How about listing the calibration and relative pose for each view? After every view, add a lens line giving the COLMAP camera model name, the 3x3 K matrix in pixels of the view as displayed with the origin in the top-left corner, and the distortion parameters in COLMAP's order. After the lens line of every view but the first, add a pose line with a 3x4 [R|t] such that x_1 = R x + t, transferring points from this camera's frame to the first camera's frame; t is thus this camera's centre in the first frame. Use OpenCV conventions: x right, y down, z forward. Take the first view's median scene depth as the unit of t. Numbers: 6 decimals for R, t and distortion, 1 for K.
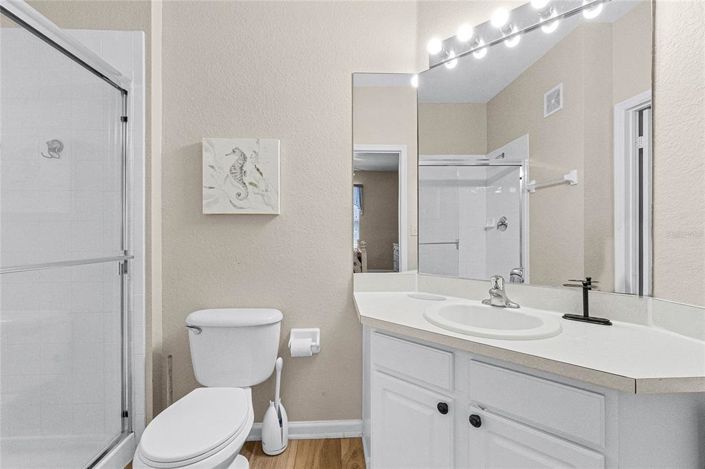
lens RADIAL K [[300.1, 0, 351.1], [0, 300.1, 233.9], [0, 0, 1]] dist [-0.002204, -0.000540]
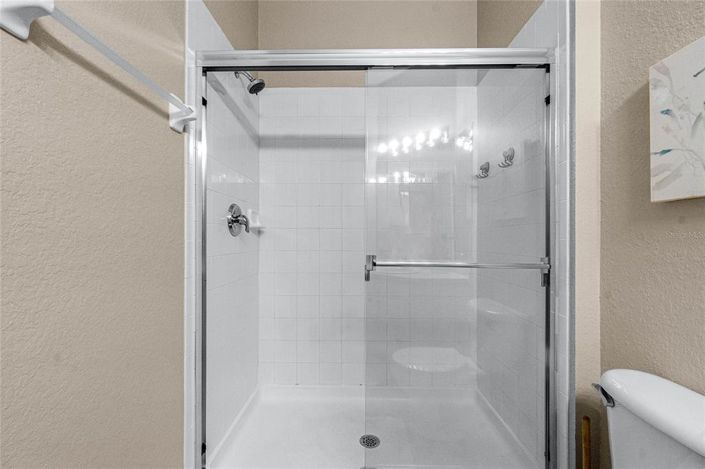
lens RADIAL K [[300.1, 0, 351.1], [0, 300.1, 233.9], [0, 0, 1]] dist [-0.002204, -0.000540]
pose [[-0.071657, -0.007370, -0.997402, 0.100943], [-0.007321, 0.999950, -0.006863, -0.000919], [0.997402, 0.006810, -0.071707, 0.484891]]
